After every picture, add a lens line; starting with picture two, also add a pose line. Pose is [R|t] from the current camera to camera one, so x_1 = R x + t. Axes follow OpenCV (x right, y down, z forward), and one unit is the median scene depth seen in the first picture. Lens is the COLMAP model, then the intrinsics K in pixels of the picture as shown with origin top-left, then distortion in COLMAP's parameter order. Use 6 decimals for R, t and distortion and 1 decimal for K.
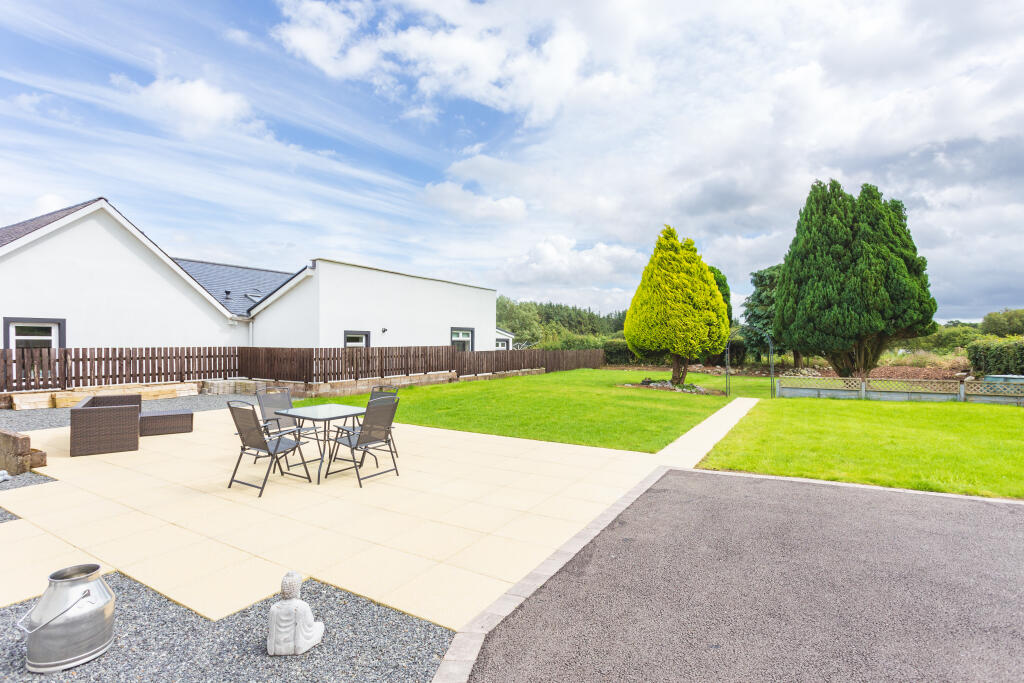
lens RADIAL K [[496.1, 0, 512.0], [0, 496.1, 341.5], [0, 0, 1]] dist [0.003723, -0.000078]
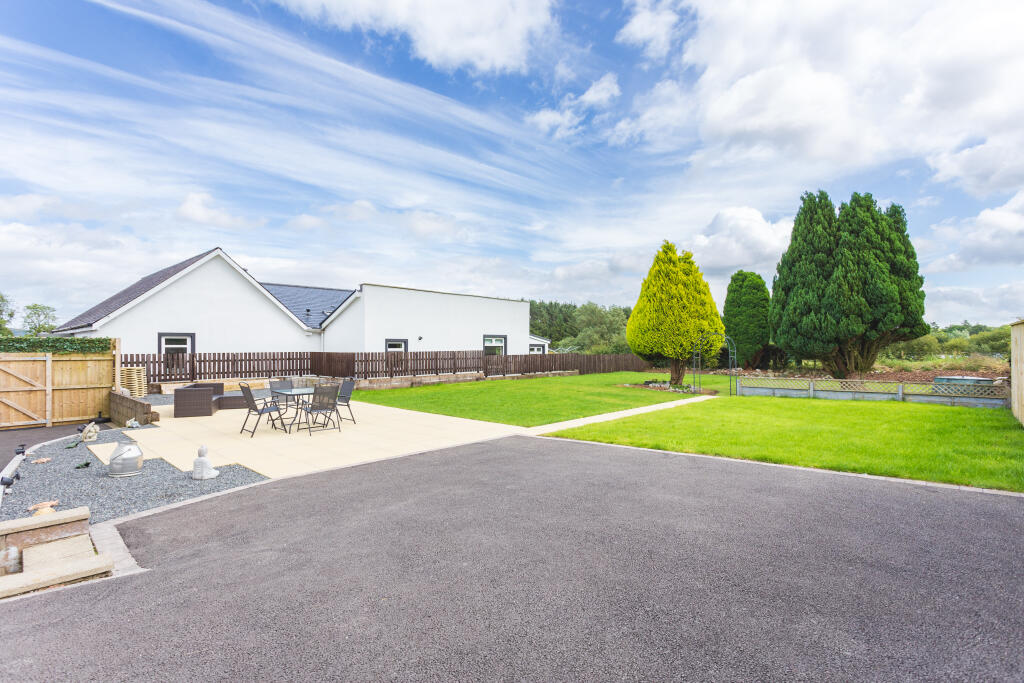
lens RADIAL K [[488.5, 0, 512.0], [0, 488.5, 341.5], [0, 0, 1]] dist [0.003527, 0.000120]
pose [[0.977852, -0.007799, -0.209154, 0.232258], [0.005710, 0.999928, -0.010587, -0.000116], [0.209221, 0.009158, 0.977825, -0.152247]]
